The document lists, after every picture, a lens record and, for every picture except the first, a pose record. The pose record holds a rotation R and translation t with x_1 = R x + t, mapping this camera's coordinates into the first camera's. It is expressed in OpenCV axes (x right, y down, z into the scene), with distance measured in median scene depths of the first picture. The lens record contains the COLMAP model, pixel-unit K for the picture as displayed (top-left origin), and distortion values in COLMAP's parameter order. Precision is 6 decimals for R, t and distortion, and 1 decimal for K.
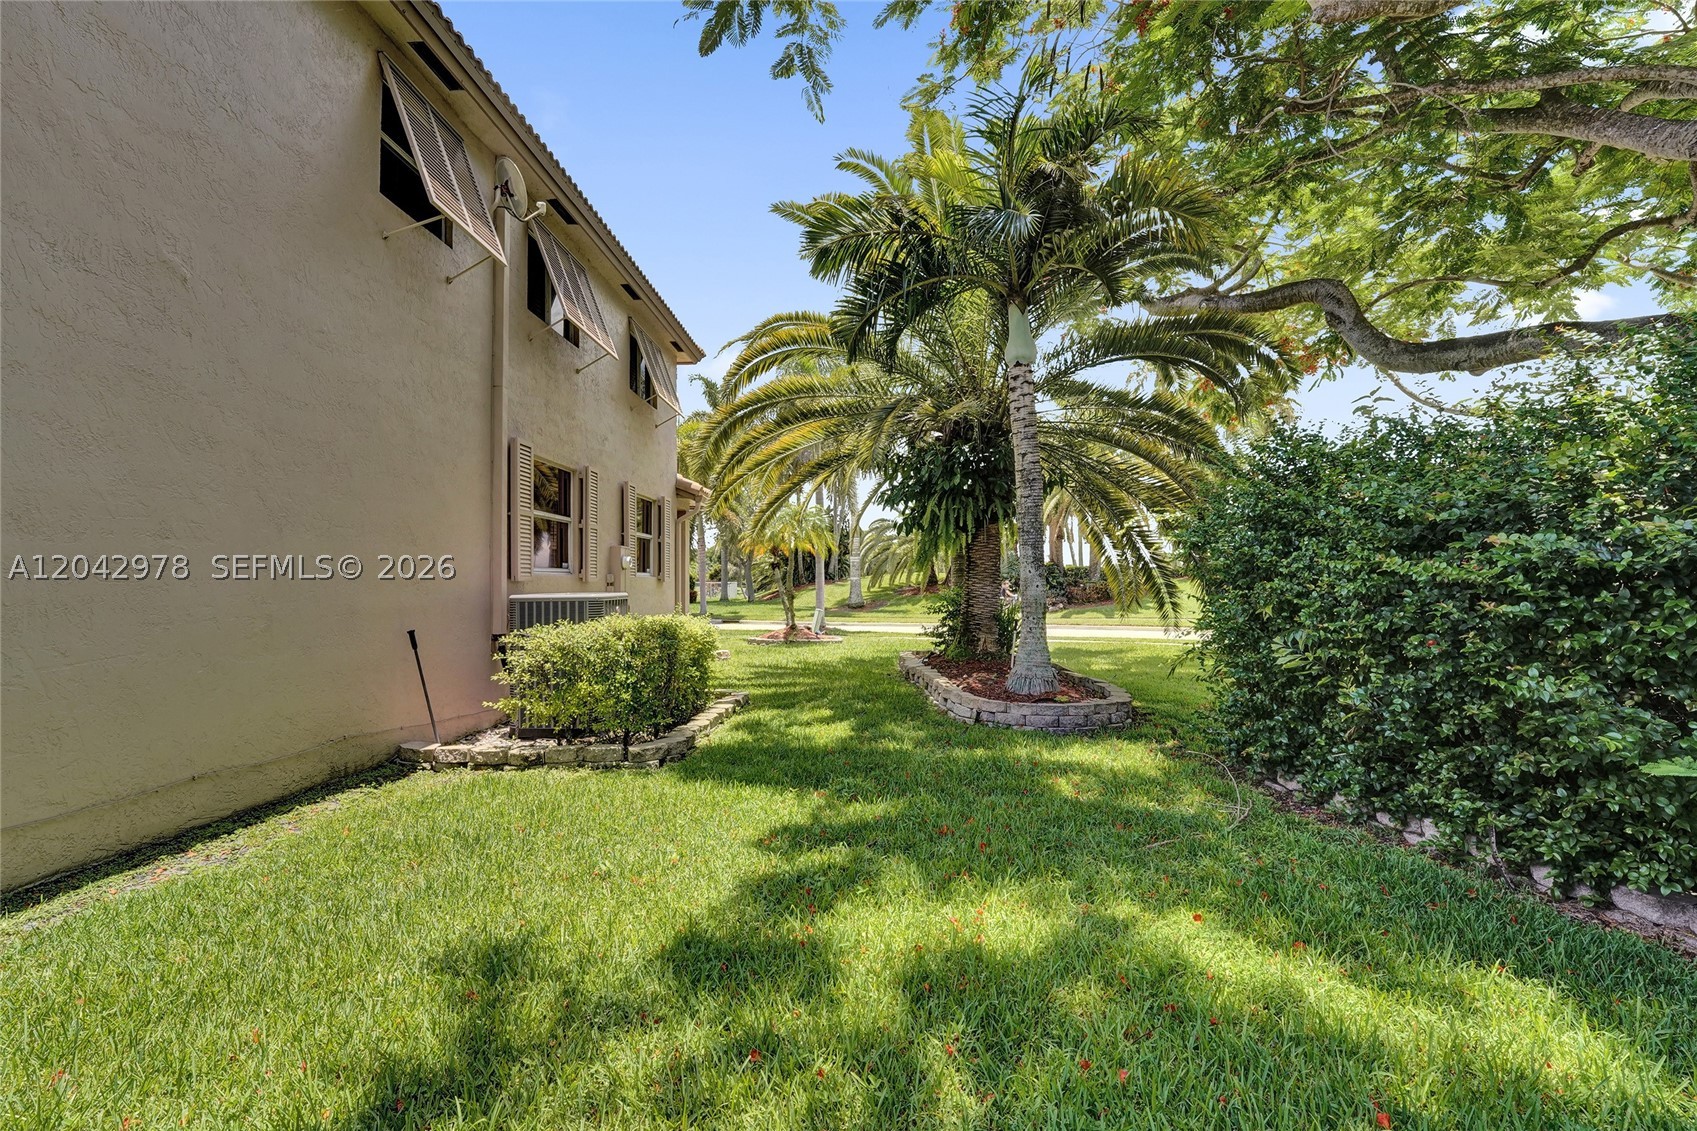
lens RADIAL K [[729.3, 0, 848.5], [0, 729.3, 565.5], [0, 0, 1]] dist [-0.032434, 0.000865]
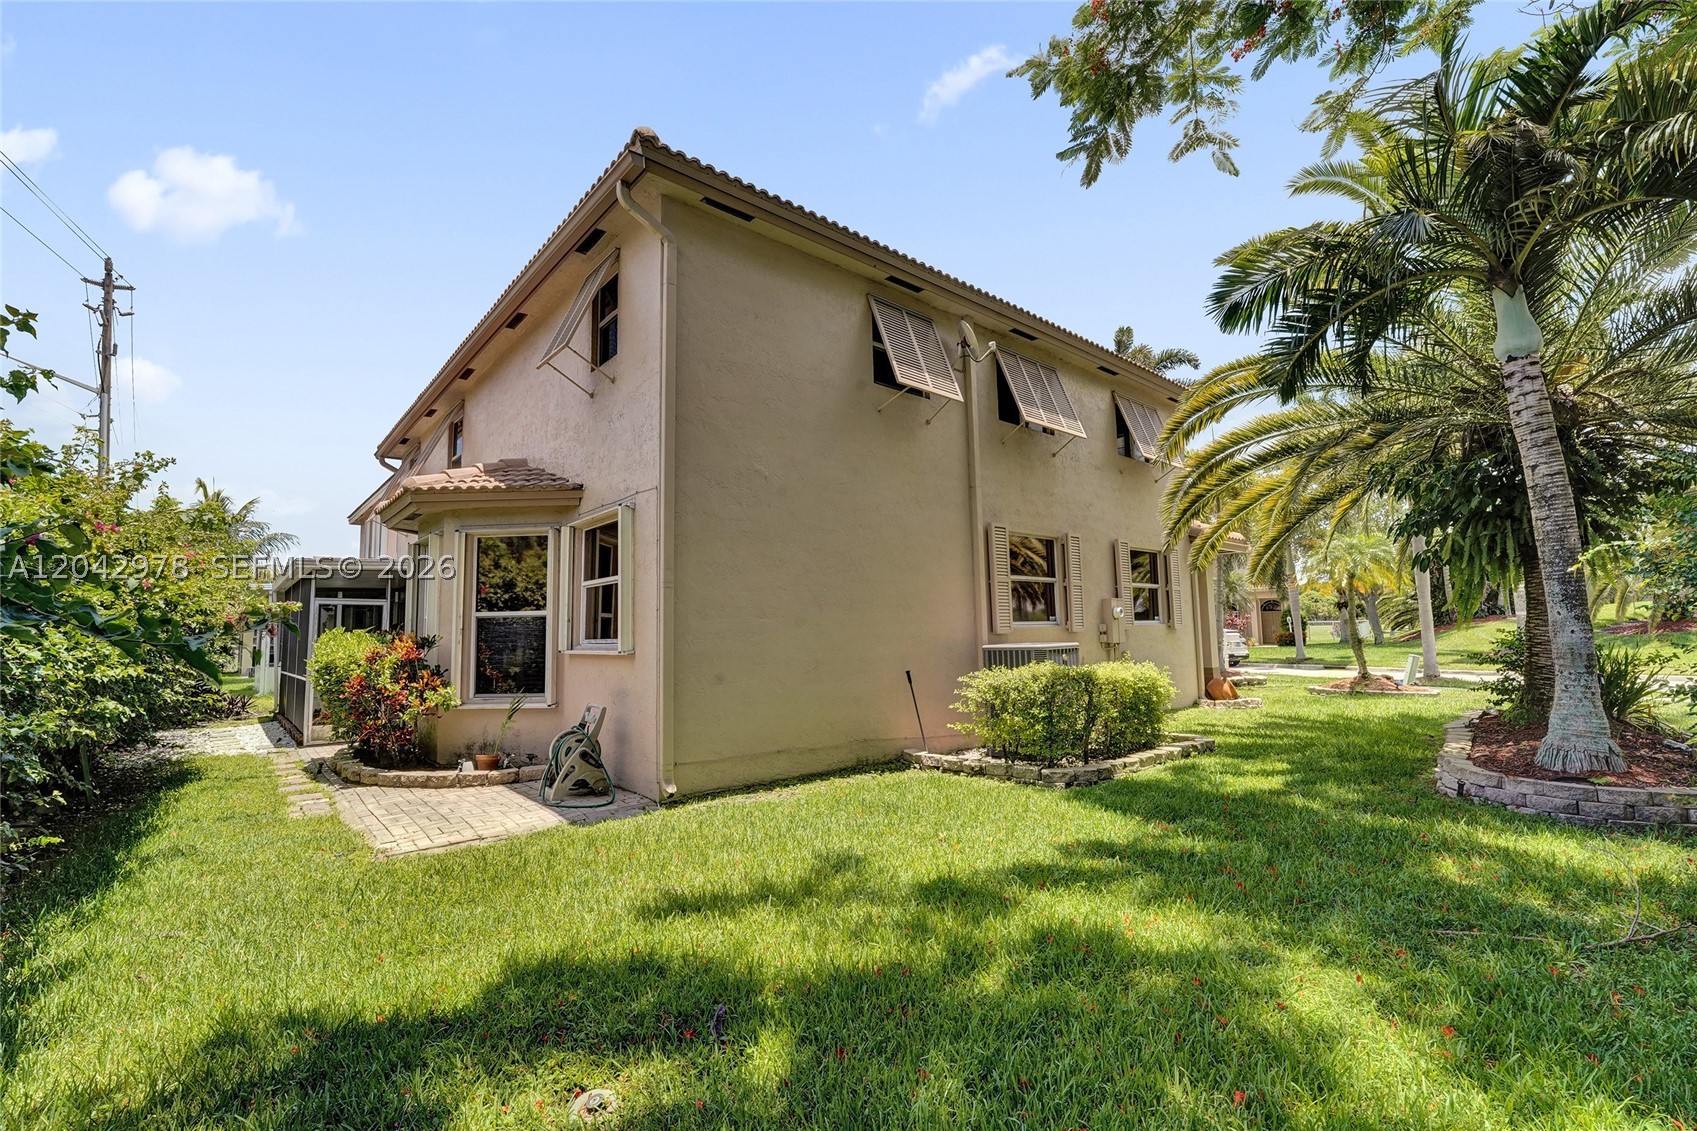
lens RADIAL K [[729.3, 0, 848.5], [0, 729.3, 565.5], [0, 0, 1]] dist [-0.032434, 0.000865]
pose [[0.694218, -0.075017, -0.715845, 0.378776], [0.034429, 0.996876, -0.071079, -0.021262], [0.718941, 0.024698, 0.694632, -0.113431]]
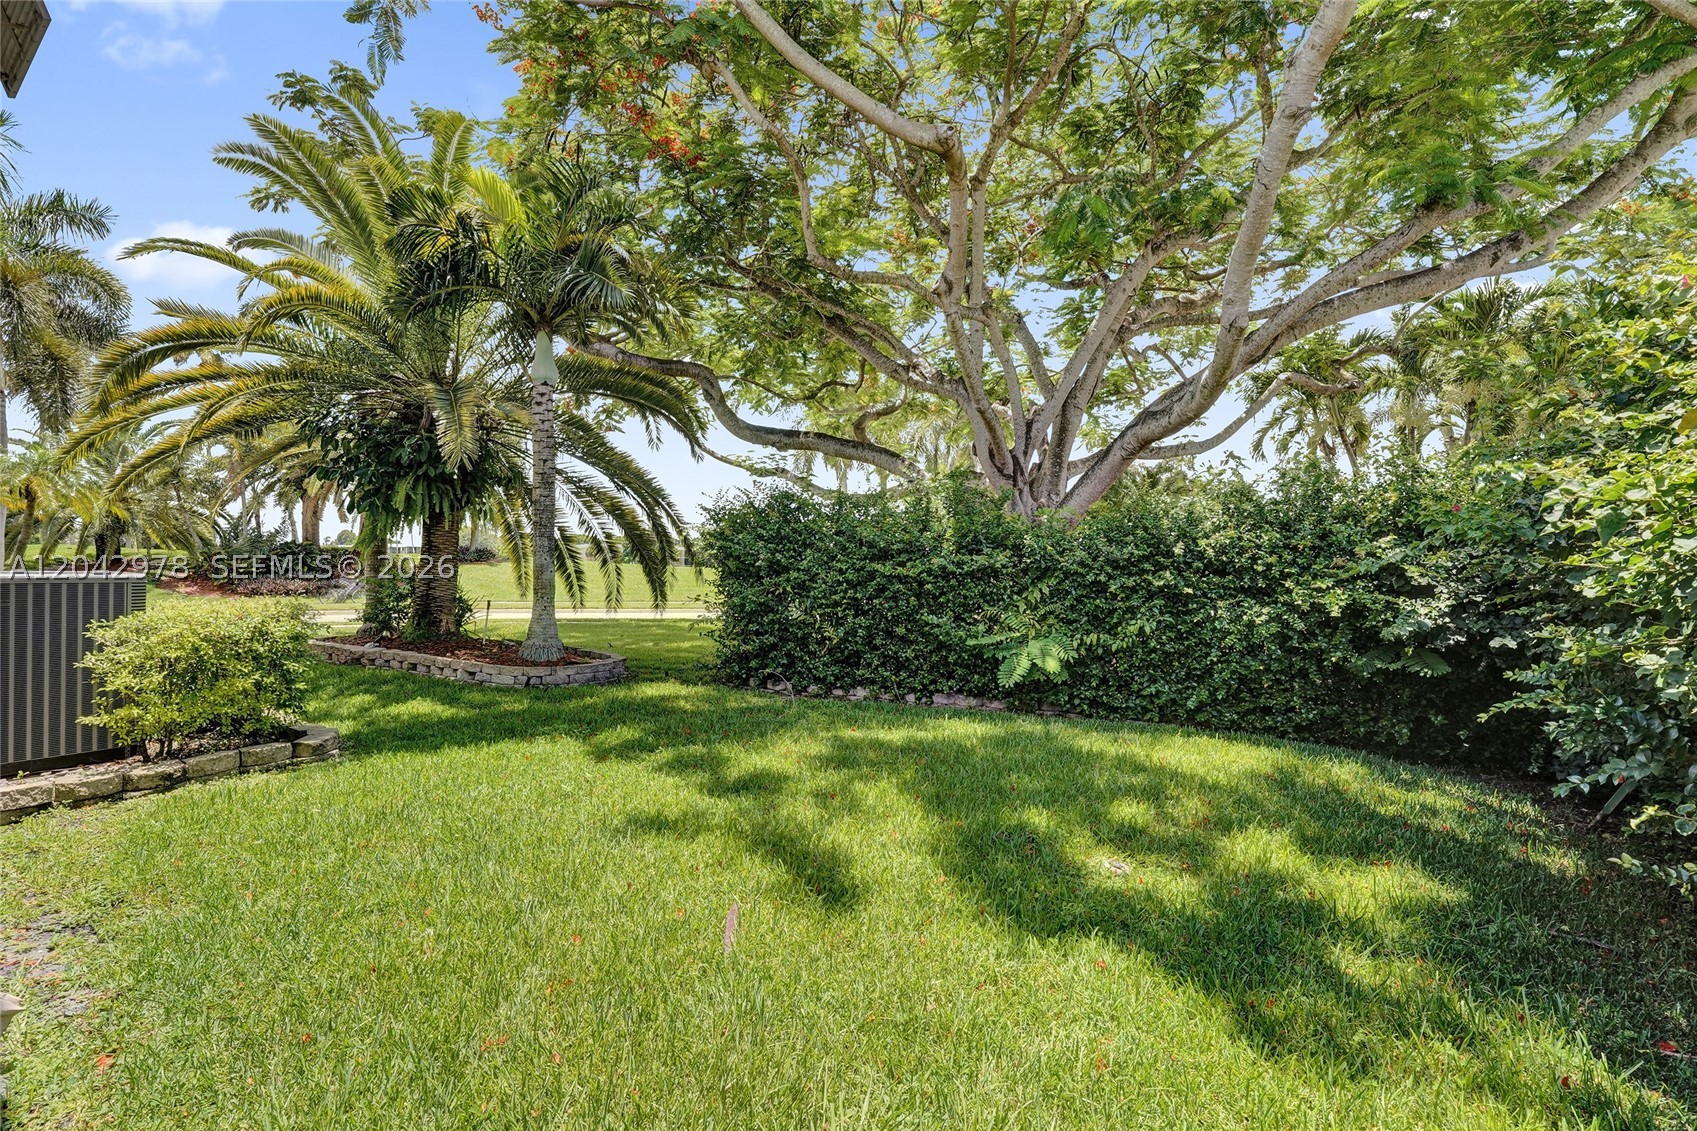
lens RADIAL K [[716.1, 0, 848.5], [0, 716.1, 565.5], [0, 0, 1]] dist [-0.029611, 0.000036]
pose [[0.523589, 0.021699, 0.851695, -0.689786], [-0.039550, 0.999217, -0.001143, 0.000429], [-0.851052, -0.033086, 0.524037, -0.050197]]
